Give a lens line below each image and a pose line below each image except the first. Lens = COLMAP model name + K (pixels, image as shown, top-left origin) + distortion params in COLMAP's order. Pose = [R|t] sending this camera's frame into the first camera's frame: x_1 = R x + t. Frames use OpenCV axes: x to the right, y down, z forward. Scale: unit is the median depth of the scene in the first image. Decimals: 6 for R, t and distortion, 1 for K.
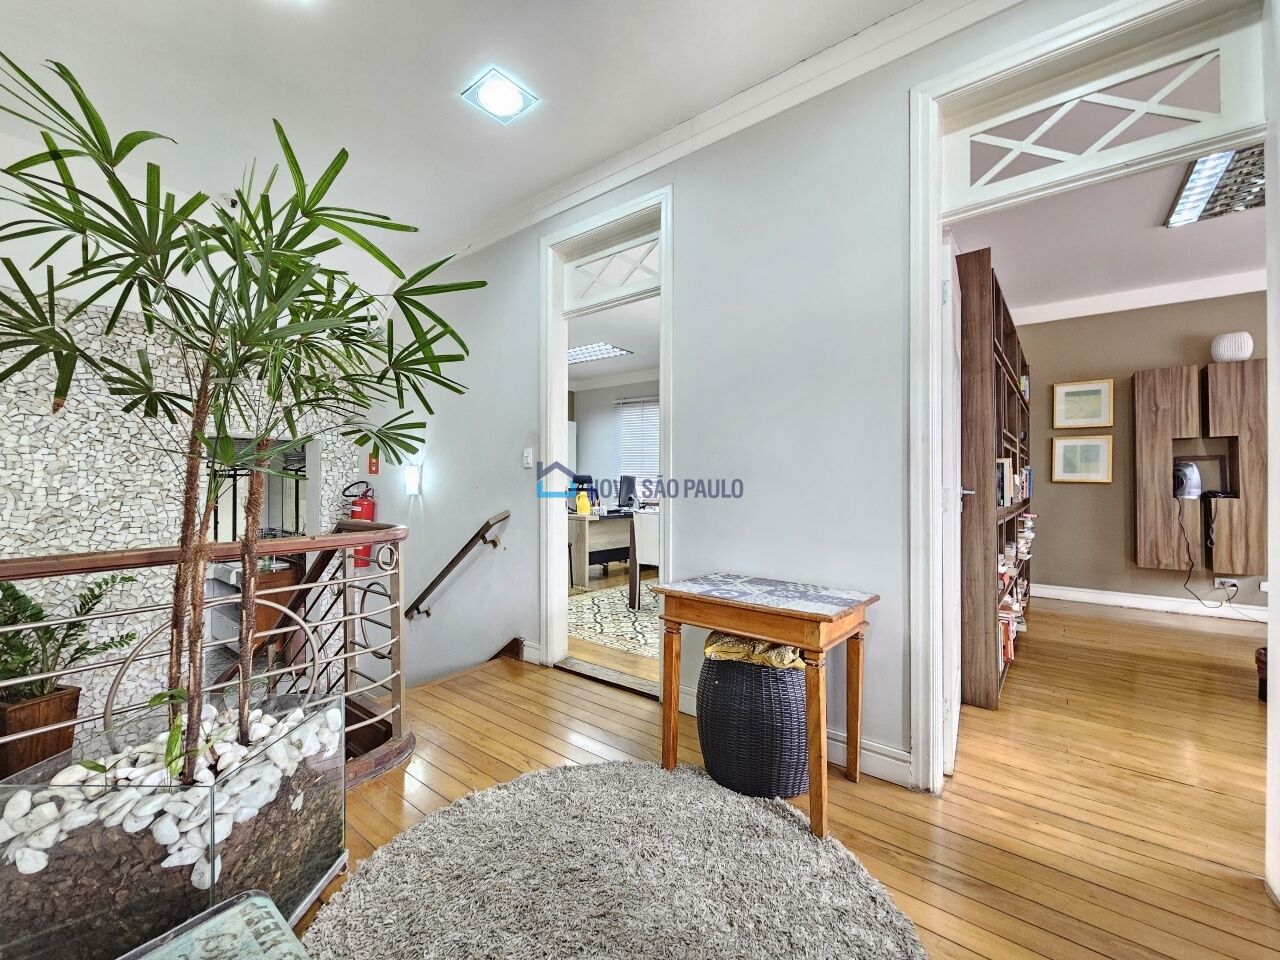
lens RADIAL K [[524.2, 0, 641.6], [0, 524.2, 478.0], [0, 0, 1]] dist [-0.007198, -0.000157]
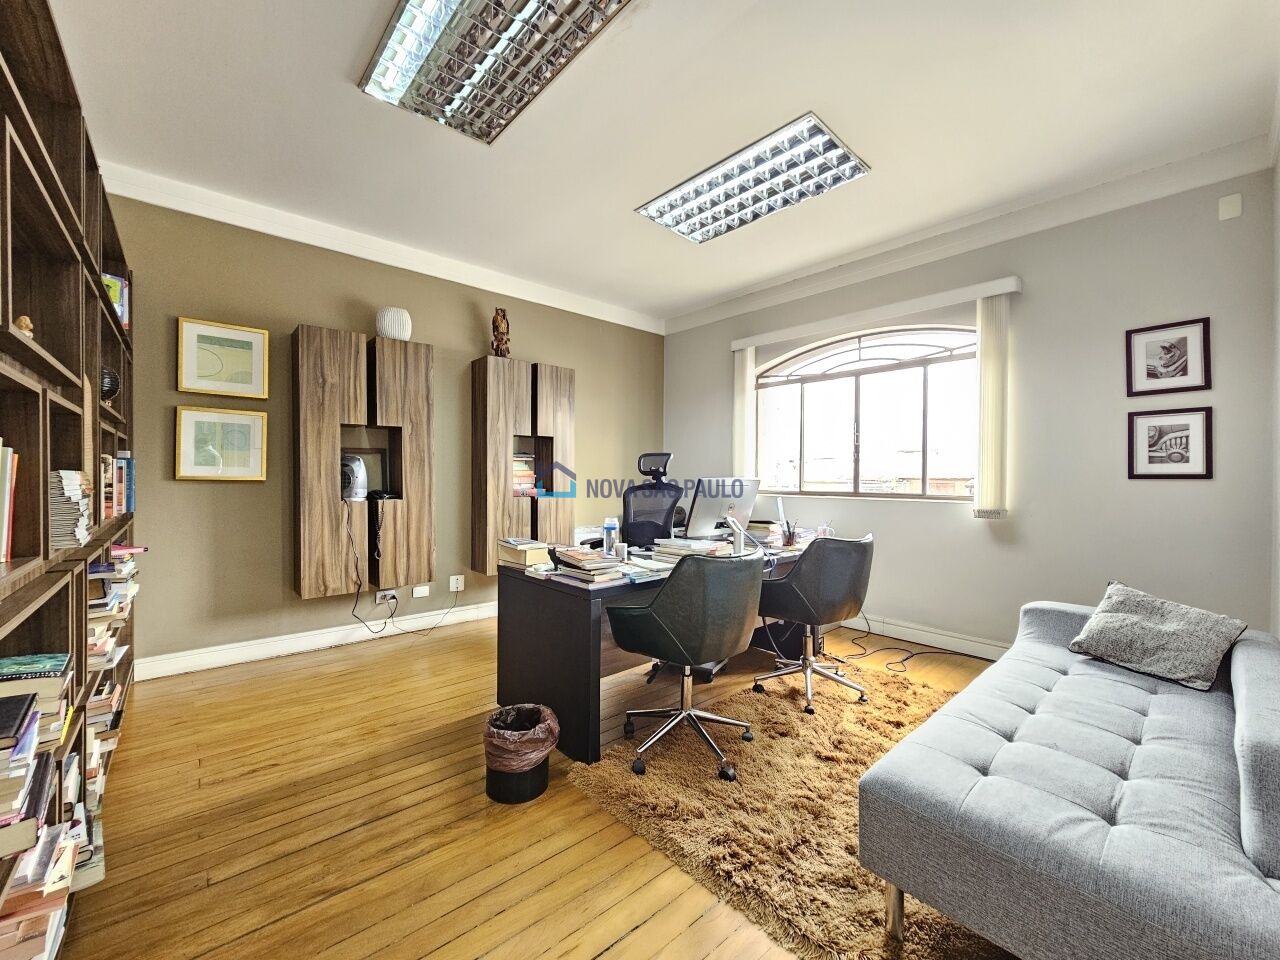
lens RADIAL K [[524.2, 0, 641.0], [0, 524.2, 477.4], [0, 0, 1]] dist [-0.007198, -0.000157]
pose [[0.176189, -0.001926, 0.984354, 0.337143], [-0.004349, 0.999987, 0.002735, -0.000567], [-0.984347, -0.004763, 0.176178, 0.424876]]
